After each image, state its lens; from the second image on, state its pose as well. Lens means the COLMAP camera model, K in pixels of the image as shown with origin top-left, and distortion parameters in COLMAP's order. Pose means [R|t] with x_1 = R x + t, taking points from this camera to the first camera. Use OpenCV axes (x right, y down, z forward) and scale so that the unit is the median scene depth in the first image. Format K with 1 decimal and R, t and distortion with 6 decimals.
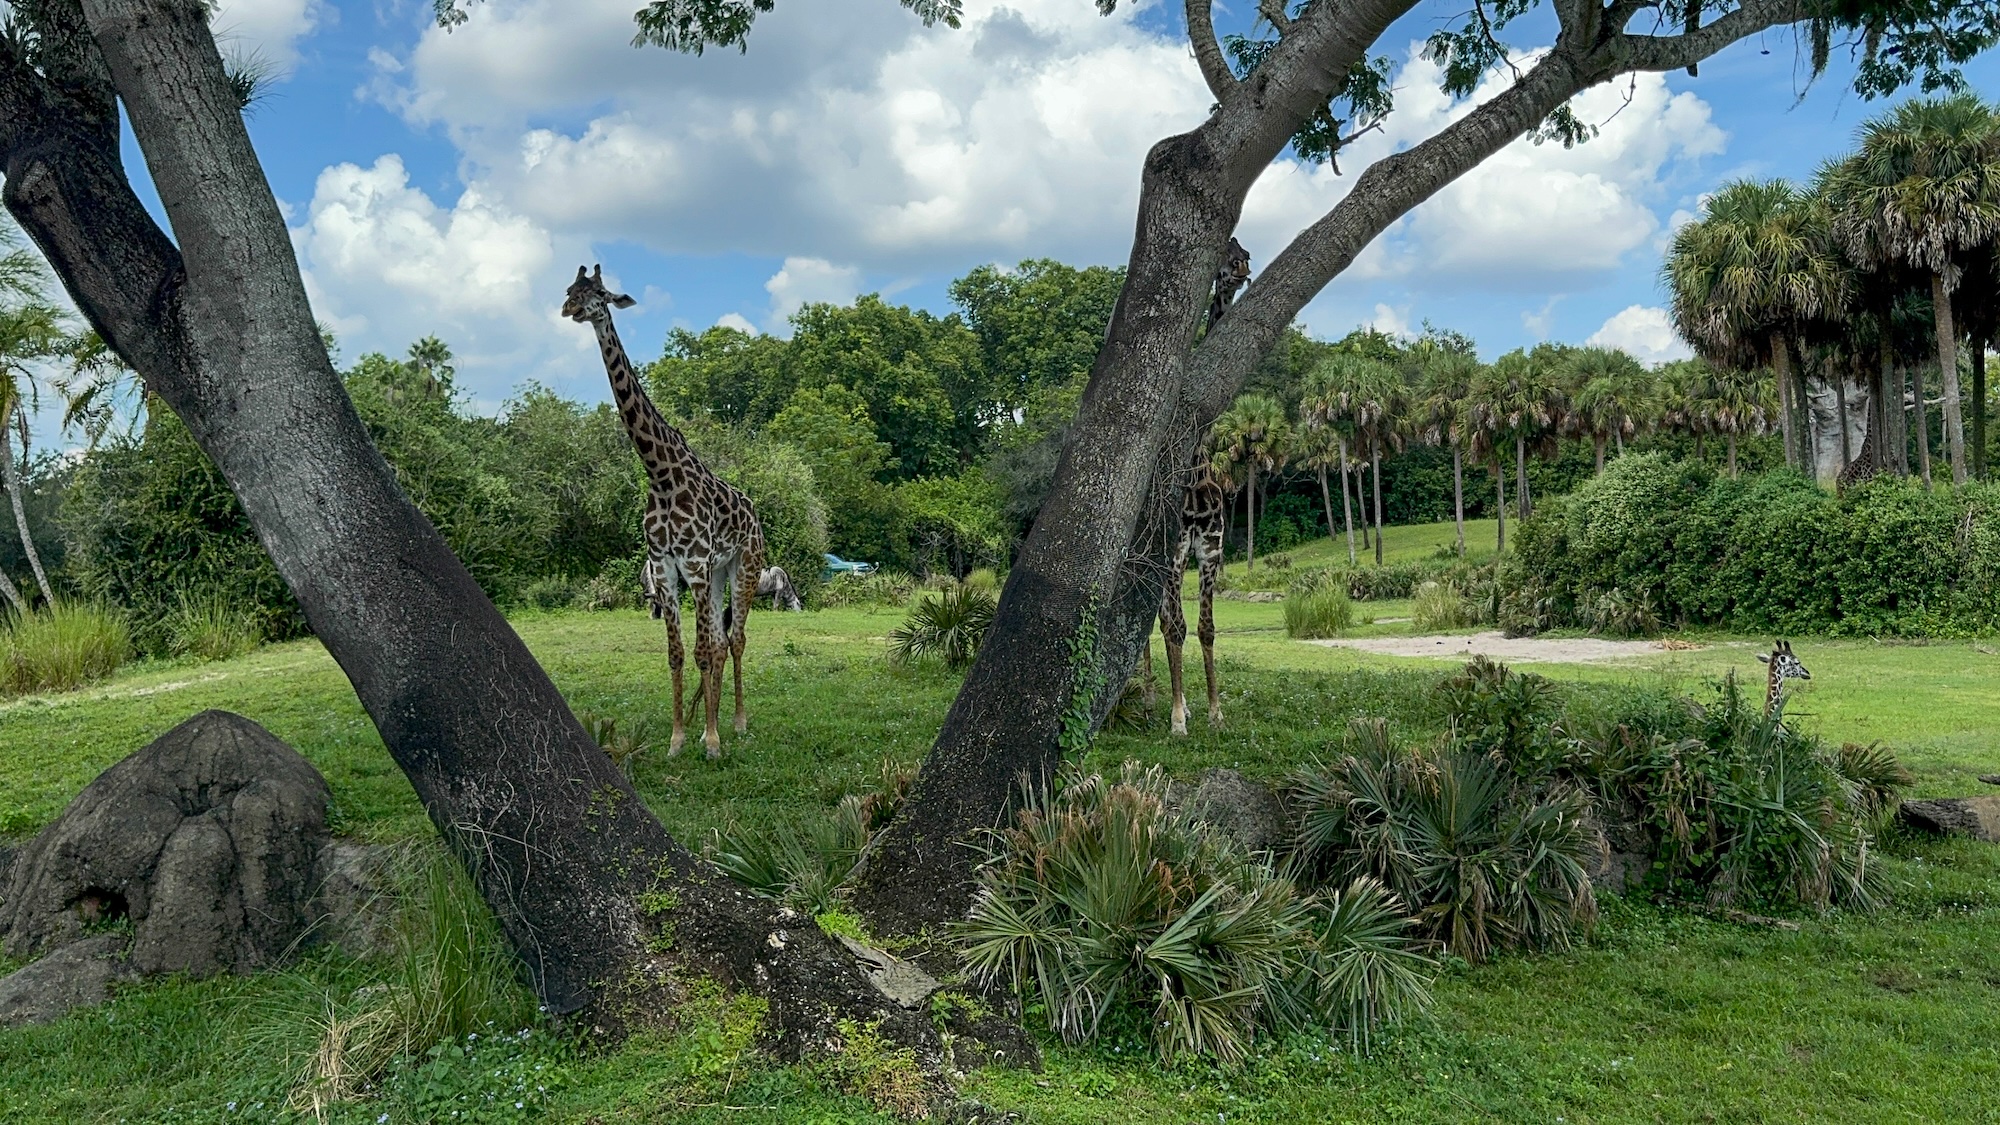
lens RADIAL K [[1693.0, 0, 1008.7], [0, 1693.0, 558.2], [0, 0, 1]] dist [0.100476, -0.084959]
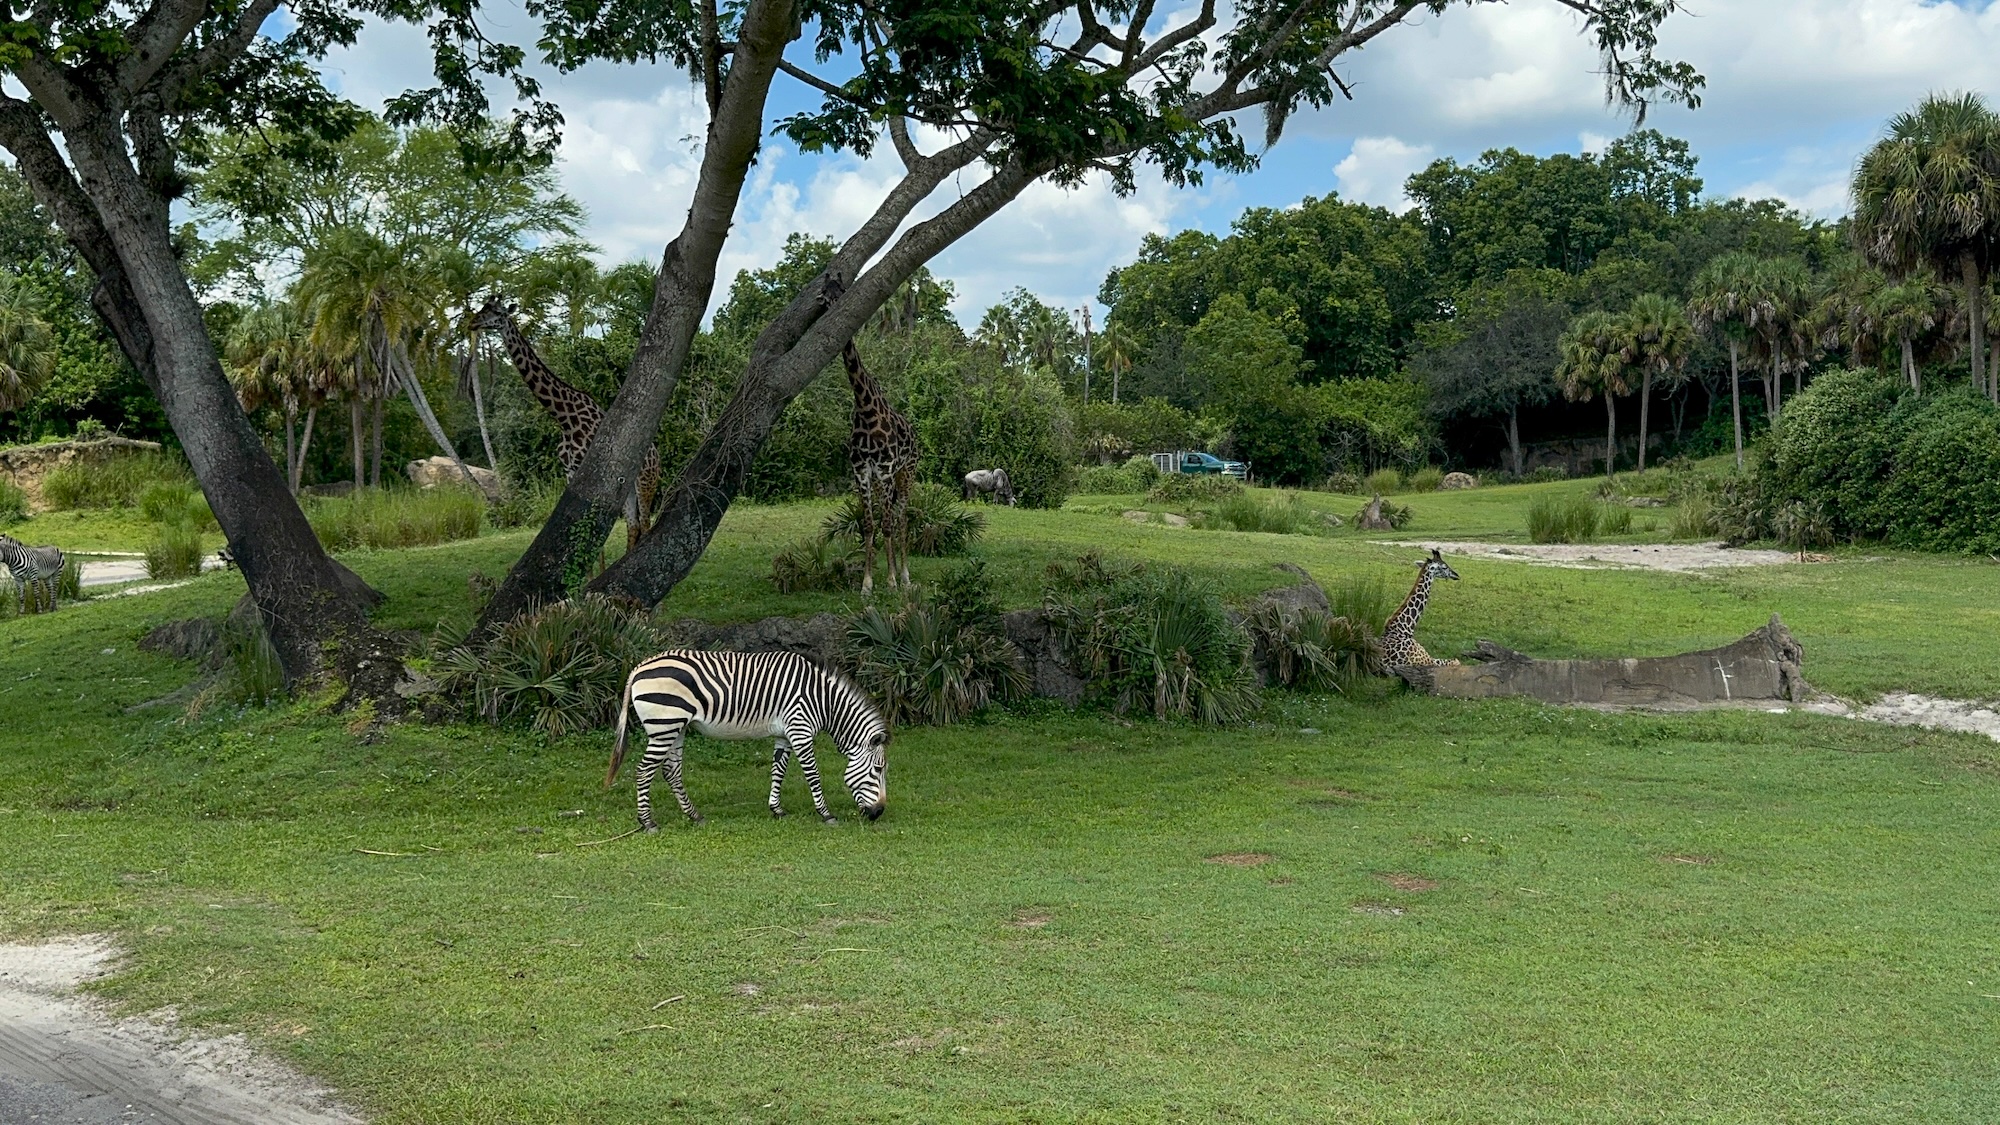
lens RADIAL K [[1693.0, 0, 1002.9], [0, 1693.0, 576.7], [0, 0, 1]] dist [0.100476, -0.084959]
pose [[0.947283, 0.038857, -0.318033, 0.121231], [-0.015061, 0.996922, 0.076941, -0.005396], [0.320043, -0.068095, 0.944953, -0.069608]]
